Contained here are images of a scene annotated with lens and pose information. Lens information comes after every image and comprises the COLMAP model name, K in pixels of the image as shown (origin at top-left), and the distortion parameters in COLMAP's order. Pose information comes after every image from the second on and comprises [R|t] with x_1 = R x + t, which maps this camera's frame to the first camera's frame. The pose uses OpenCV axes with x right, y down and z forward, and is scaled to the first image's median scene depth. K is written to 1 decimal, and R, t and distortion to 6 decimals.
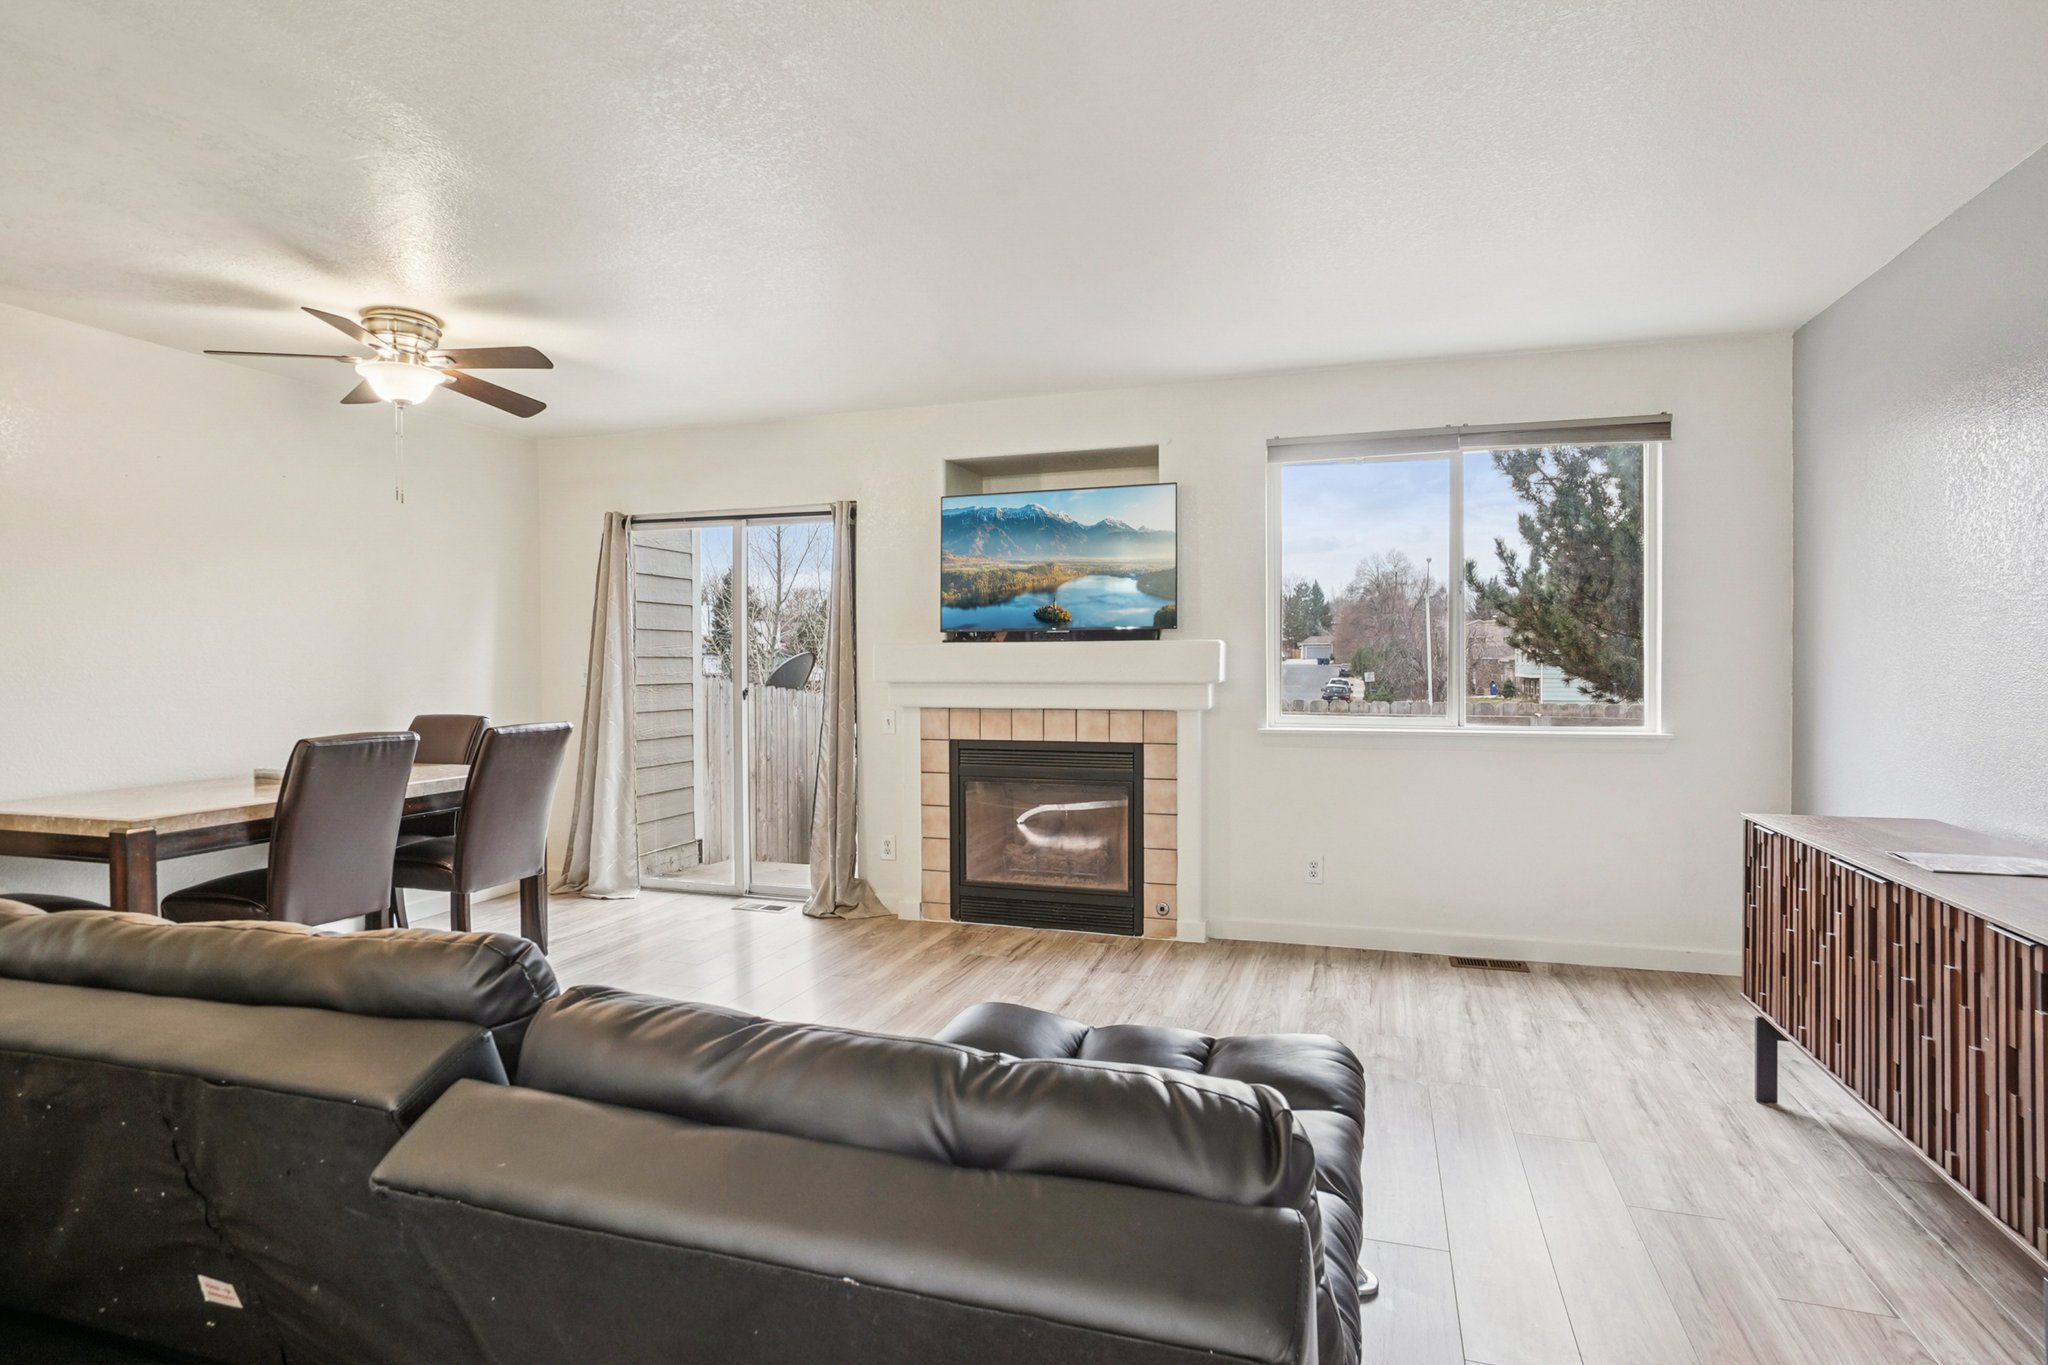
lens RADIAL K [[1073.7, 0, 1033.8], [0, 1073.7, 678.6], [0, 0, 1]] dist [-0.022641, 0.004029]
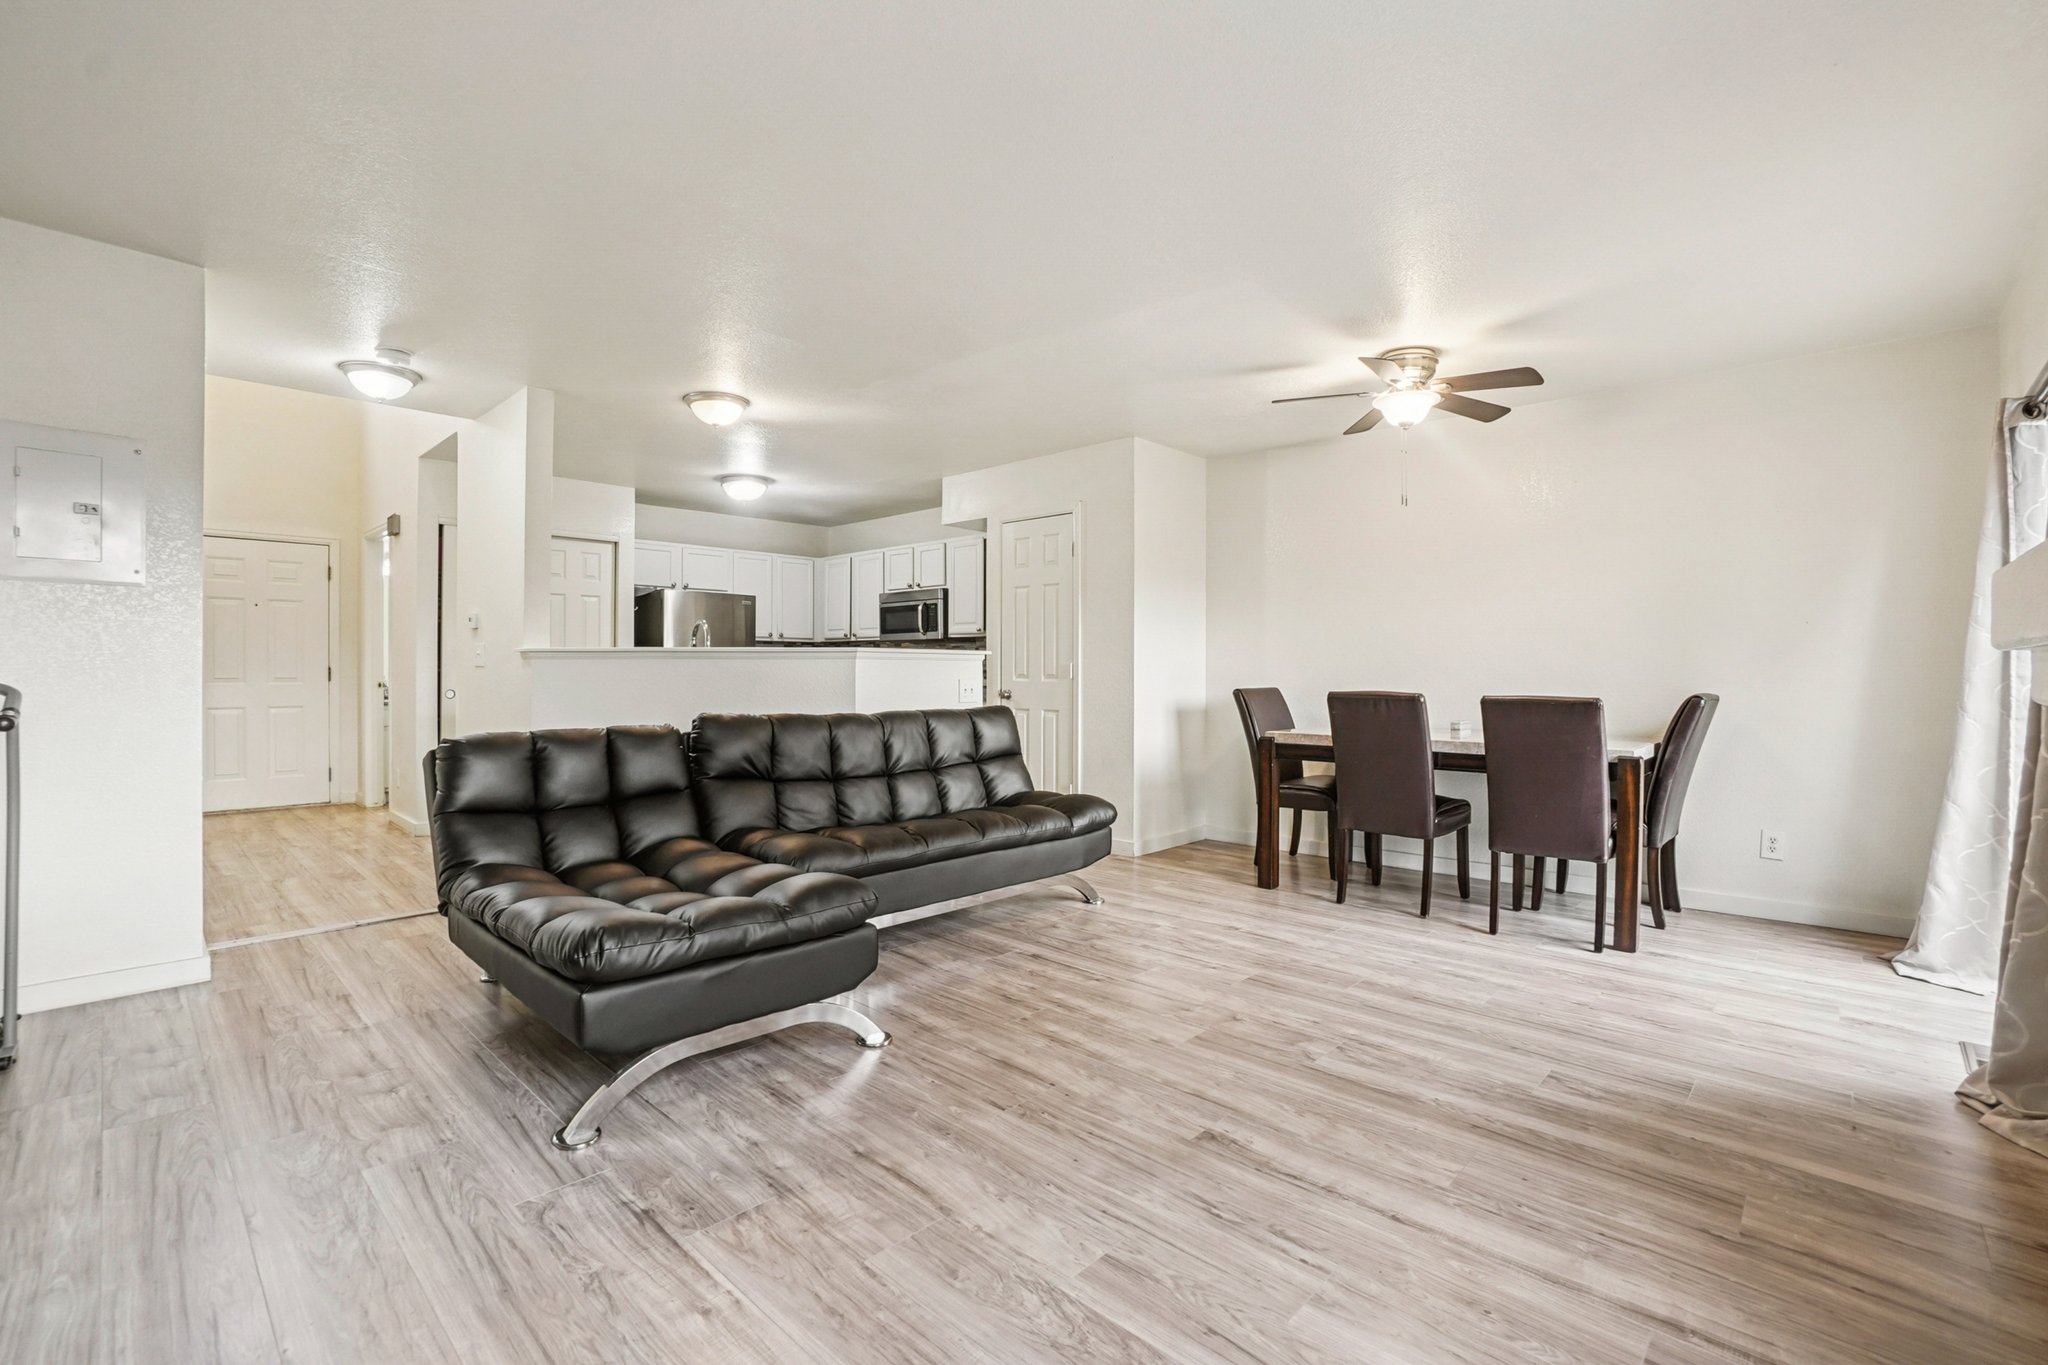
lens RADIAL K [[908.9, 0, 1010.2], [0, 908.9, 676.9], [0, 0, 1]] dist [-0.053105, 0.017718]
pose [[-0.445583, 0.007768, -0.895207, 0.417186], [-0.016783, 0.999714, 0.017029, 0.015790], [0.895083, 0.022612, -0.445325, 0.808162]]
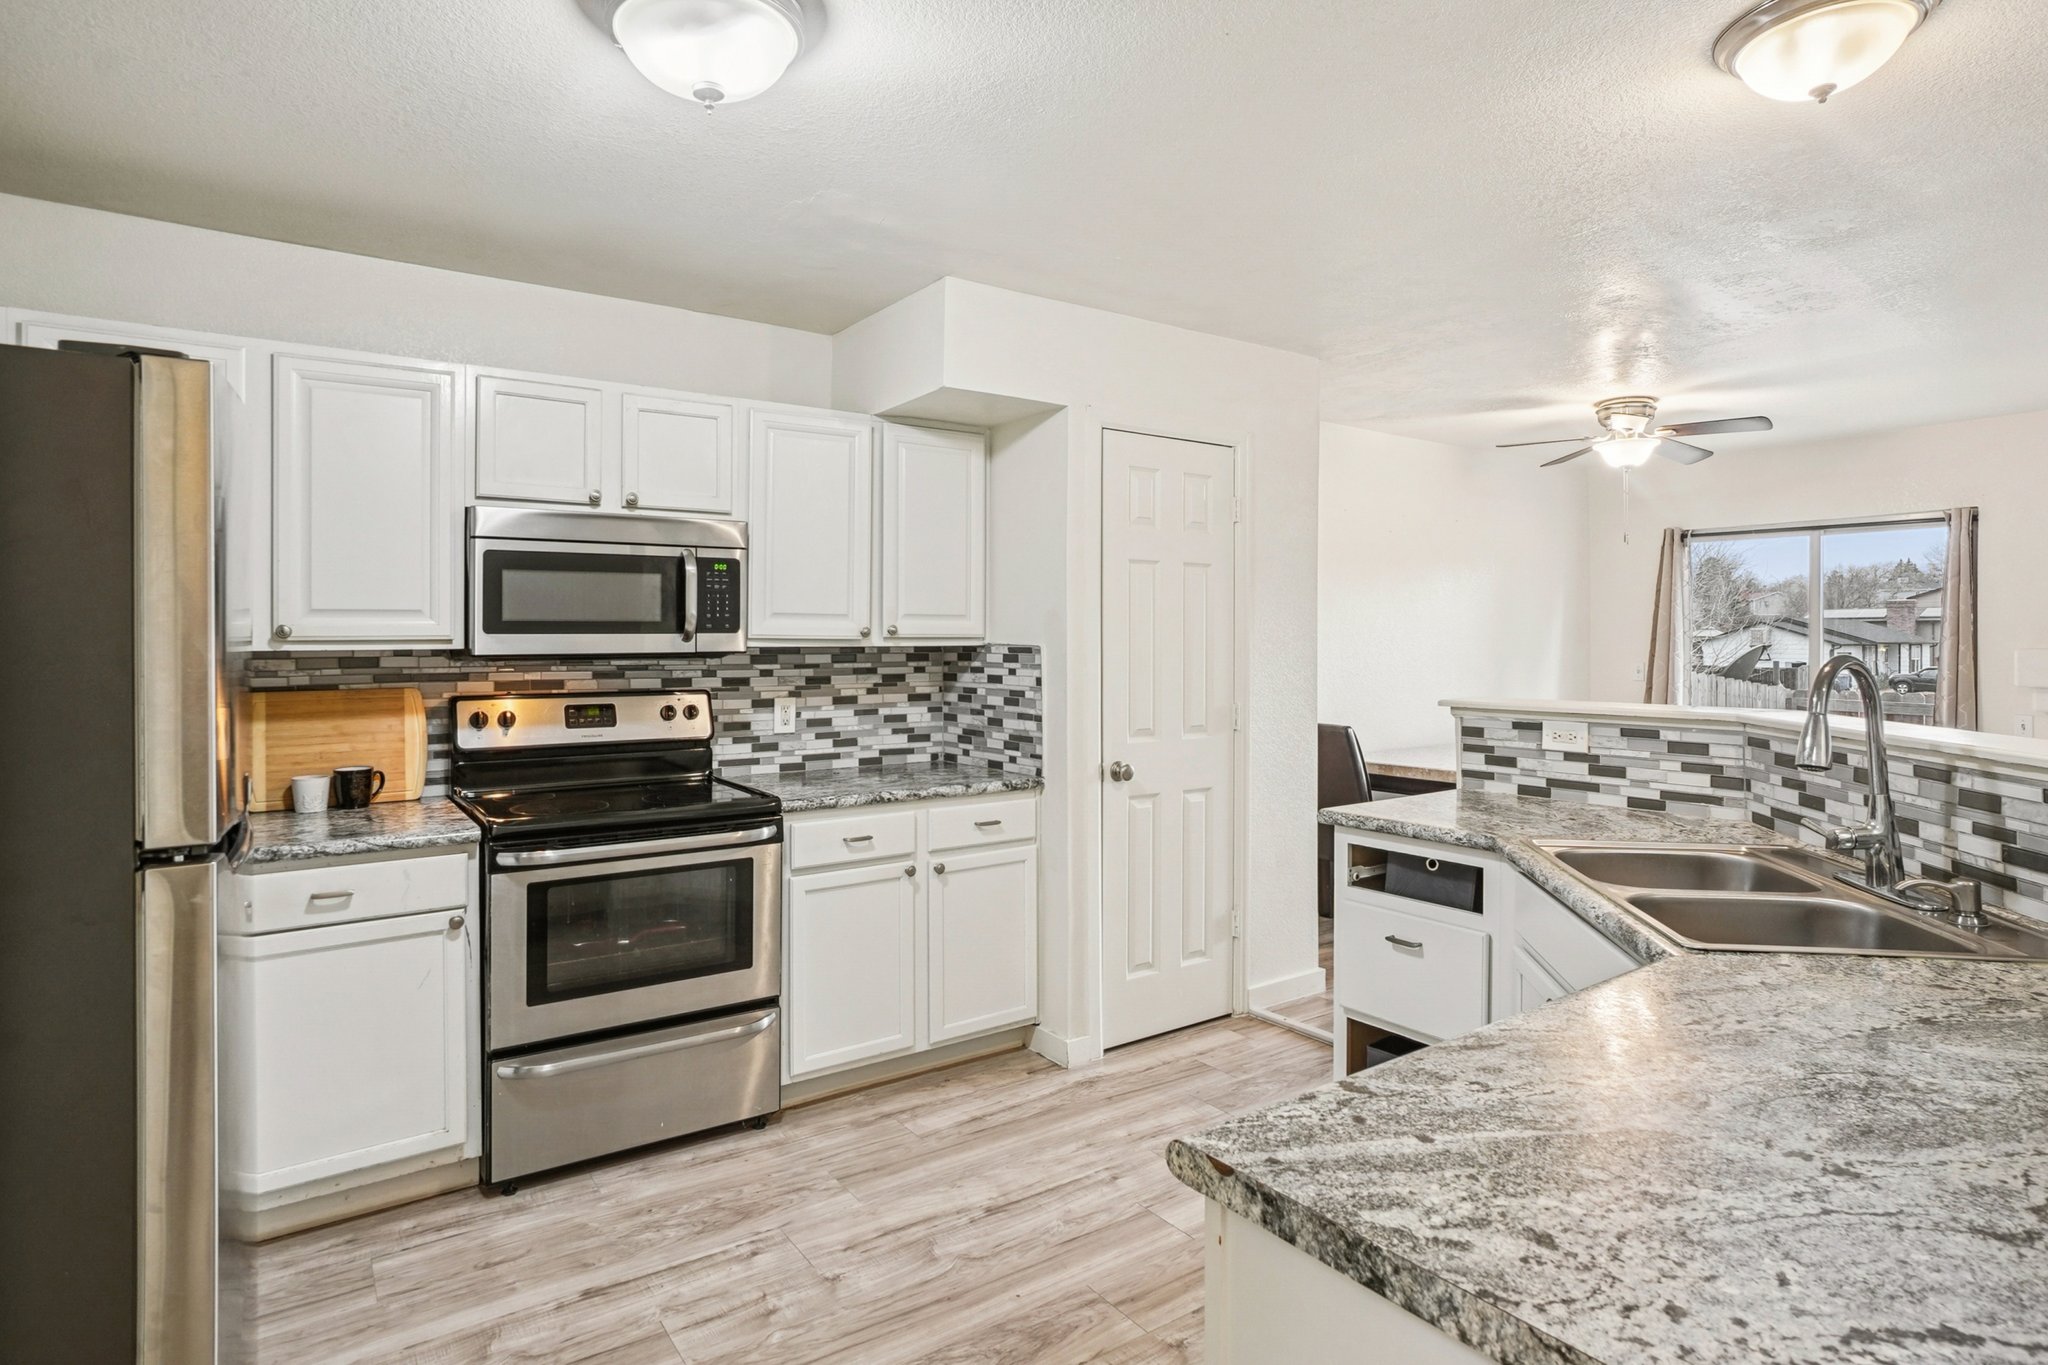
lens RADIAL K [[1073.7, 0, 1010.5], [0, 1073.7, 634.2], [0, 0, 1]] dist [-0.022641, 0.004029]
pose [[0.786368, -0.000596, -0.617758, -0.290898], [-0.010844, 0.999832, -0.014768, -0.020588], [0.617663, 0.018312, 0.786230, -0.383972]]
